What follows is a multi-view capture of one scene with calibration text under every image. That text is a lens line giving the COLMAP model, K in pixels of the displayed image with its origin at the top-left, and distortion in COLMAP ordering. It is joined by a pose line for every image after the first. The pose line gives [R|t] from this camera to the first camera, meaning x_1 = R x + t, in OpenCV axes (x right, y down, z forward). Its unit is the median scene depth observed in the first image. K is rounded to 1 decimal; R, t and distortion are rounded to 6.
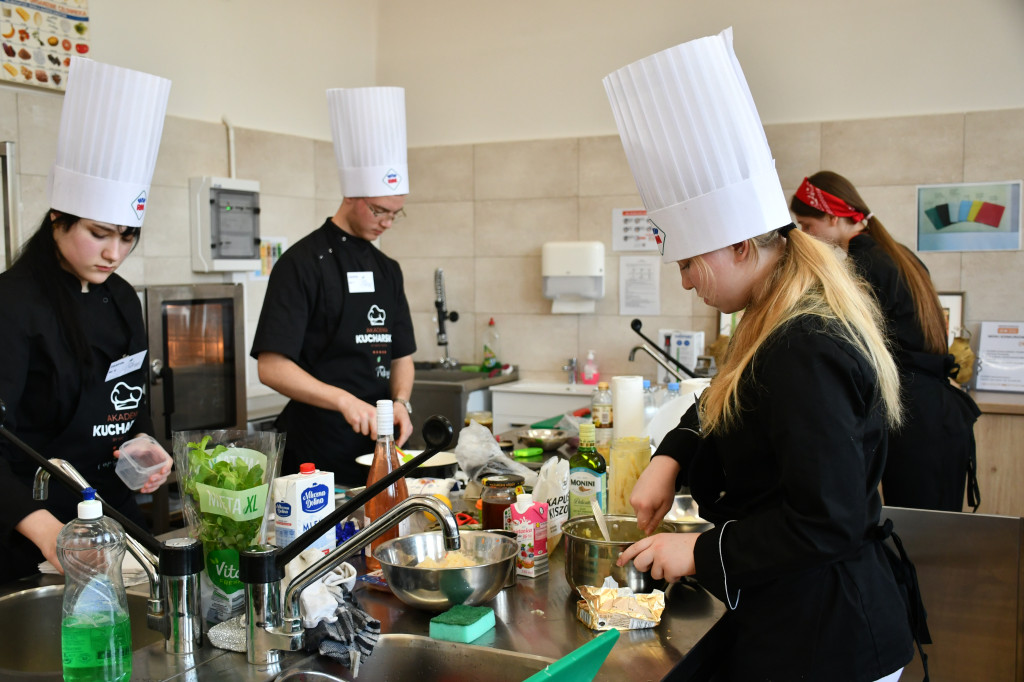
lens RADIAL K [[1094.0, 0, 498.5], [0, 1094.0, 337.9], [0, 0, 1]] dist [-0.008260, 0.043412]
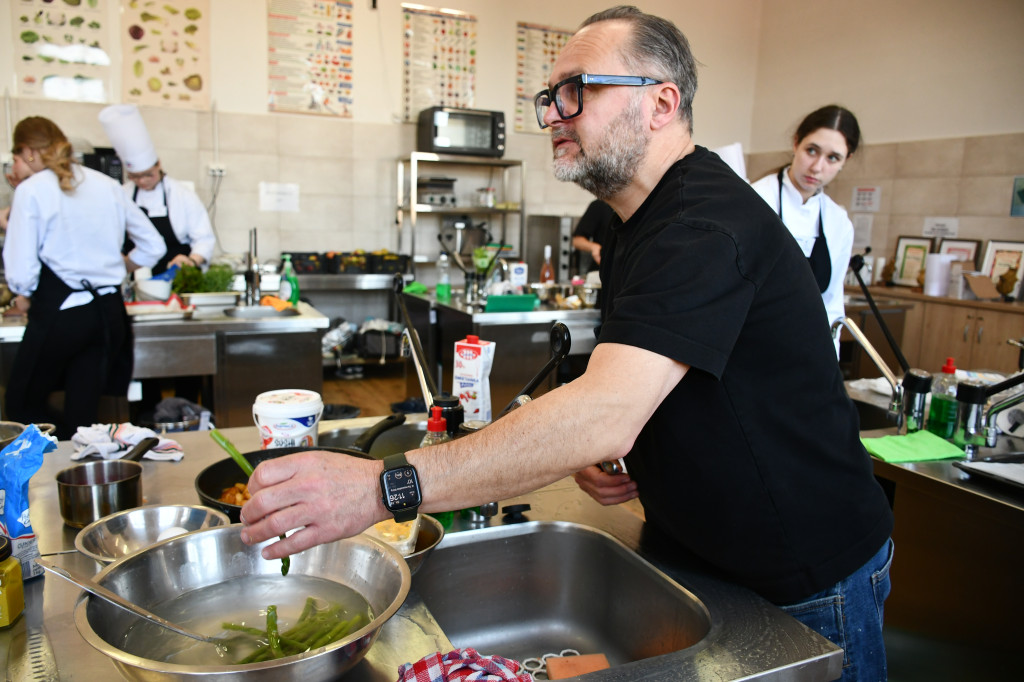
lens RADIAL K [[773.7, 0, 512.0], [0, 773.7, 341.0], [0, 0, 1]] dist [-0.019026, -0.014177]
pose [[0.782350, 0.132307, -0.608624, 0.537306], [-0.079027, 0.990366, 0.113709, 0.036843], [0.617805, -0.040863, 0.785269, -0.396239]]
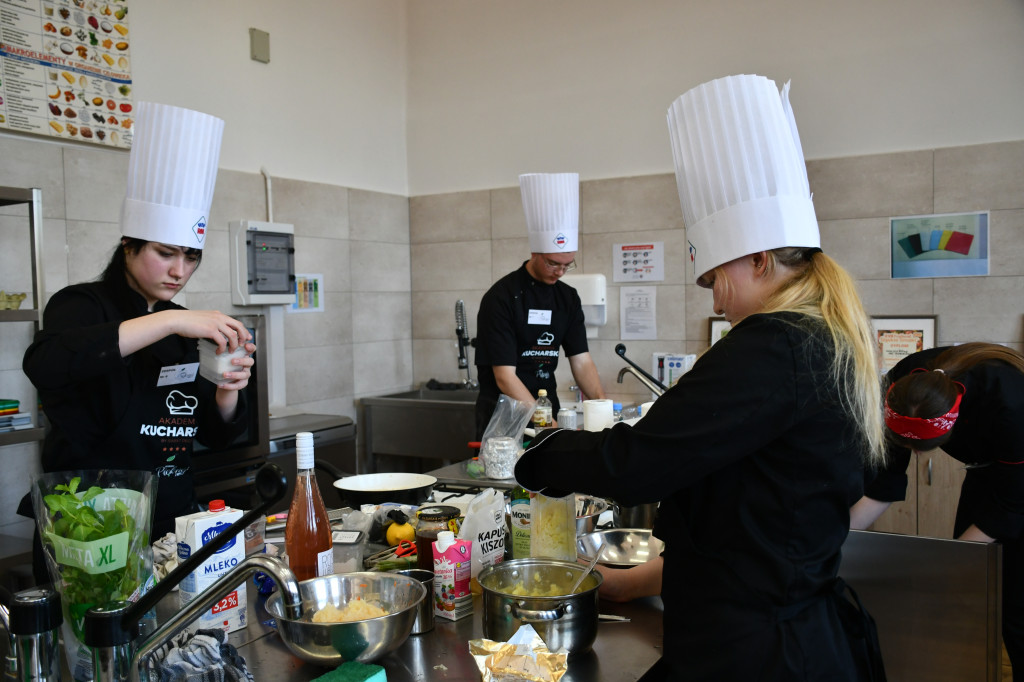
lens RADIAL K [[902.9, 0, 505.6], [0, 902.9, 339.8], [0, 0, 1]] dist [-0.003976, 0.000259]
pose [[0.998437, -0.010374, -0.054925, 0.051373], [0.009207, 0.999727, -0.021466, -0.002795], [0.055132, 0.020926, 0.998260, 0.092399]]
